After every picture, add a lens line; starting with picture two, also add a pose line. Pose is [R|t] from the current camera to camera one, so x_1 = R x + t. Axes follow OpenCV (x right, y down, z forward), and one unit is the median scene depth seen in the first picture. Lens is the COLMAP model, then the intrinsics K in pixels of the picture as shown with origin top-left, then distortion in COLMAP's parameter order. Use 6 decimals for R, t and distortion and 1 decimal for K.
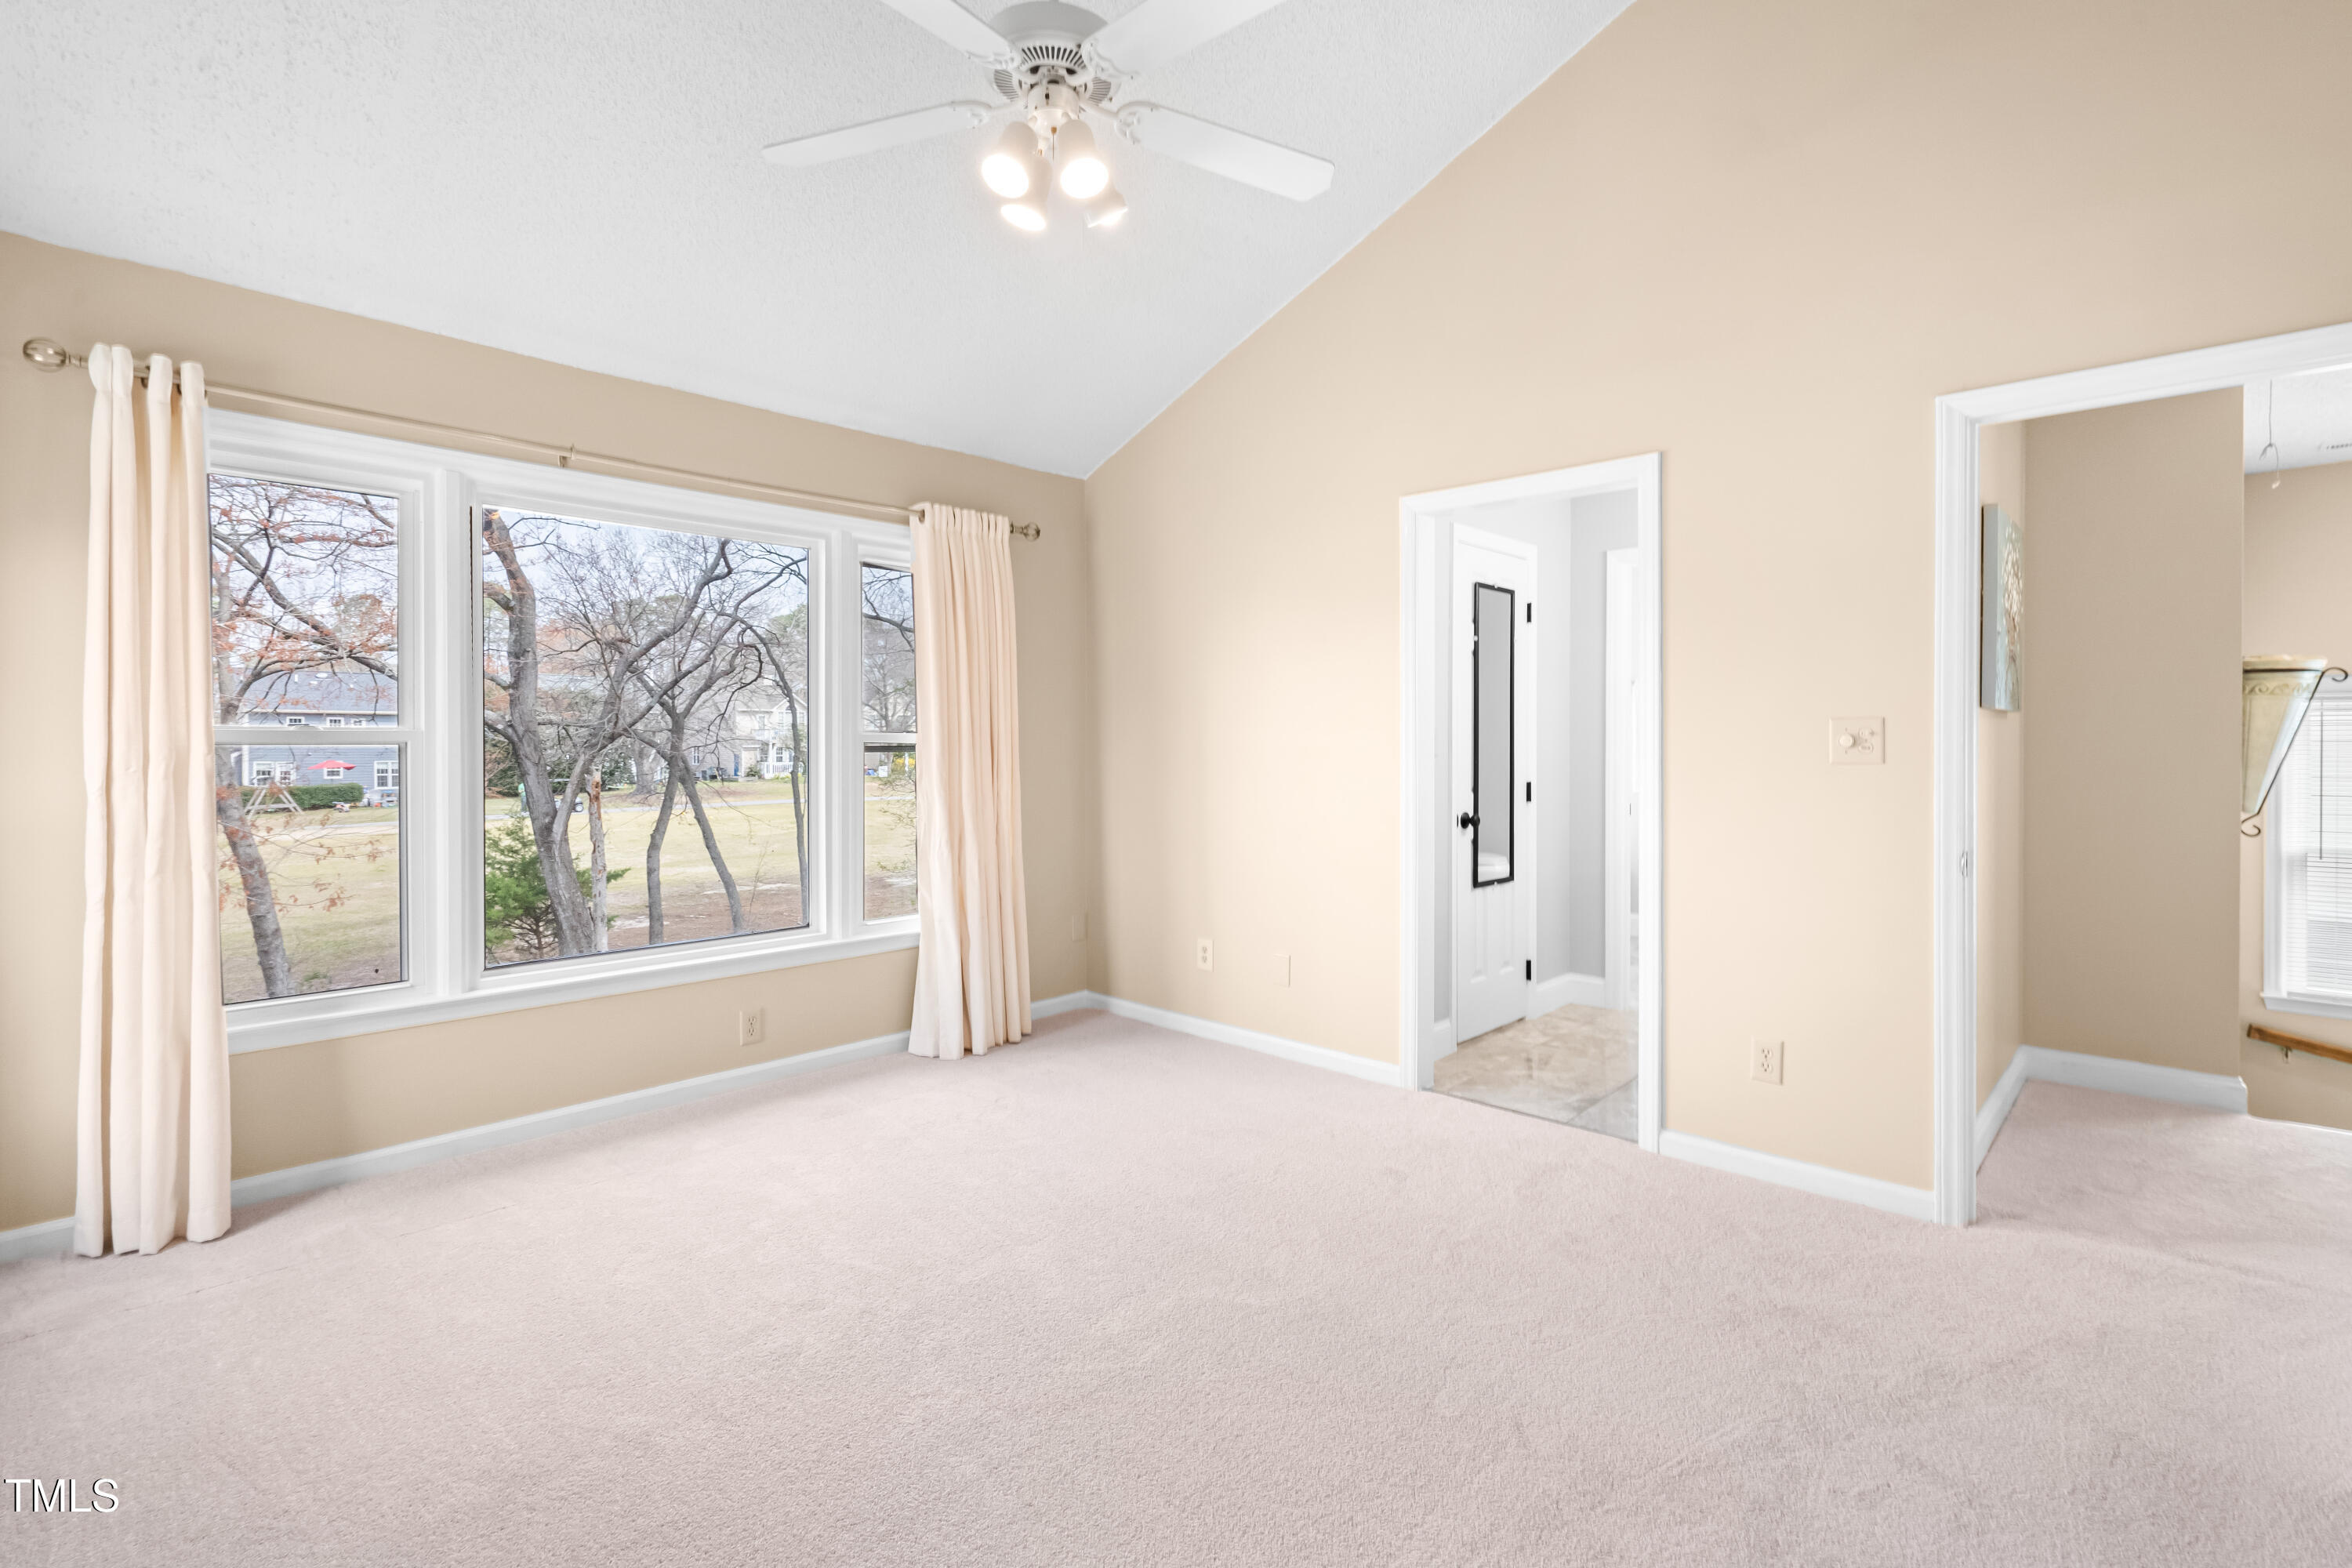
lens RADIAL K [[1088.6, 0, 1186.7], [0, 1088.6, 756.2], [0, 0, 1]] dist [-0.000503, -0.000262]
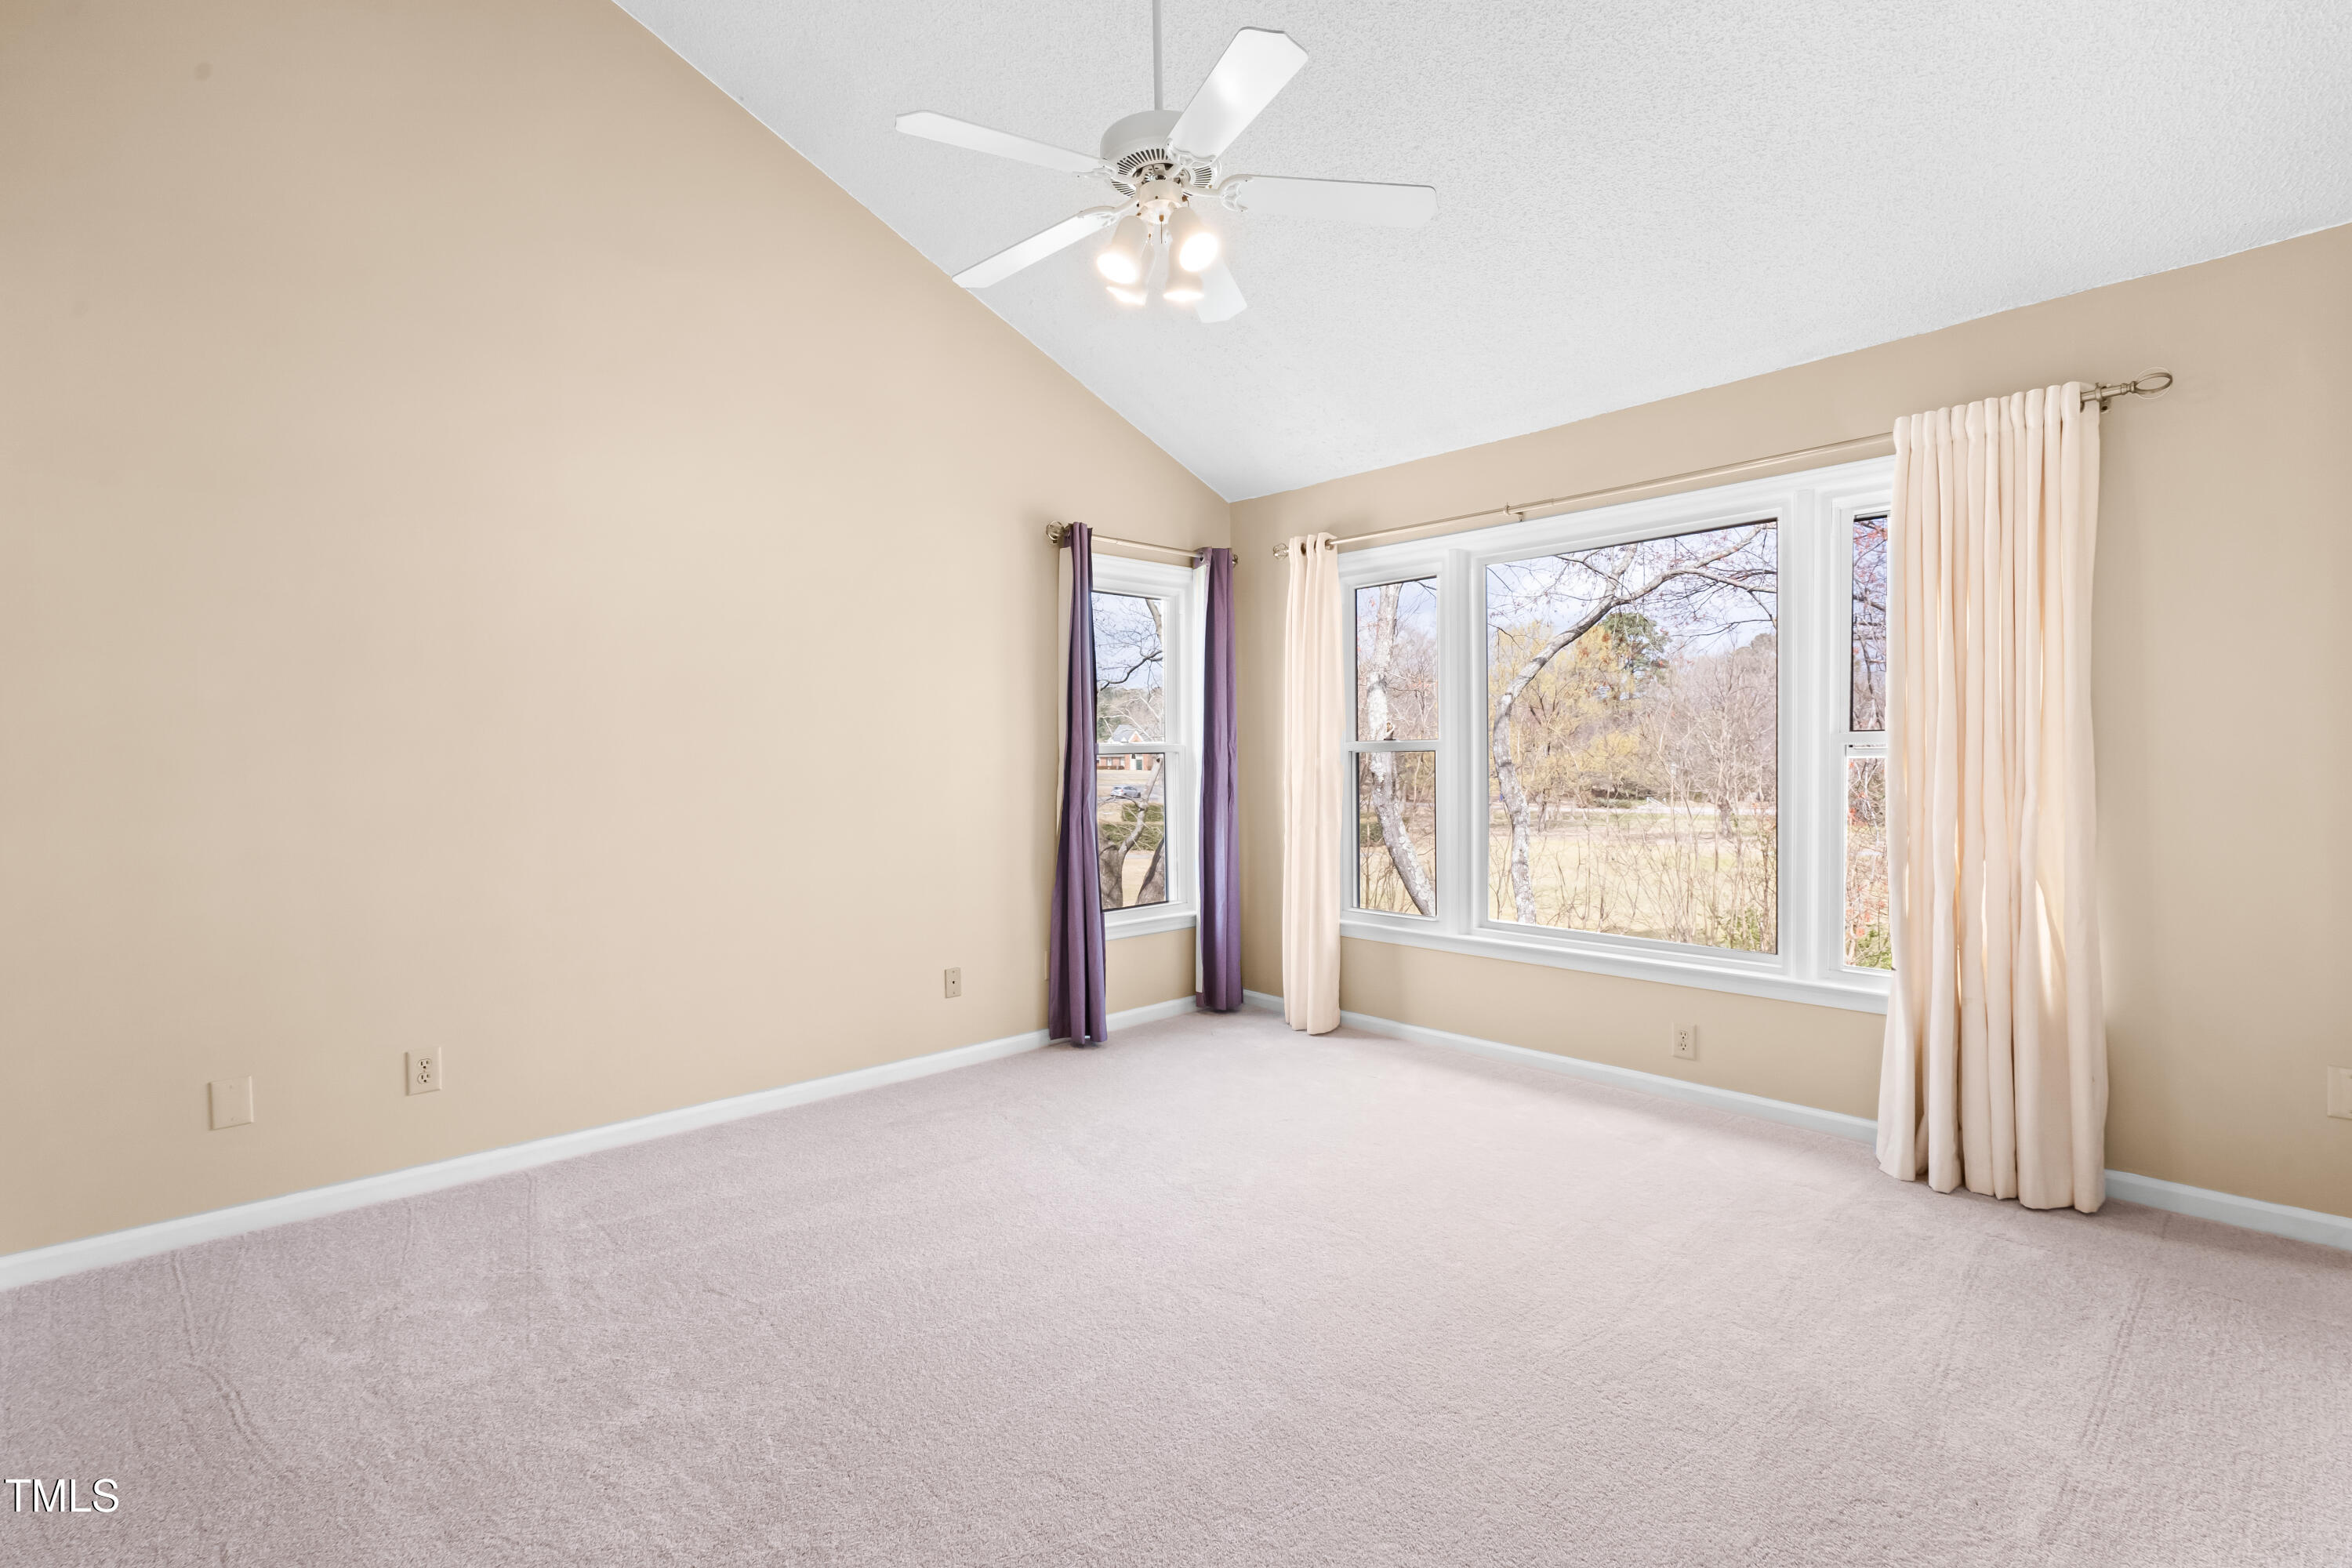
lens RADIAL K [[1088.6, 0, 1186.7], [0, 1088.6, 756.2], [0, 0, 1]] dist [-0.000503, -0.000262]
pose [[-0.061677, 0.002126, -0.998094, 0.584503], [-0.002028, 0.999995, 0.002255, -0.004247], [0.998094, 0.002163, -0.061673, 0.619102]]
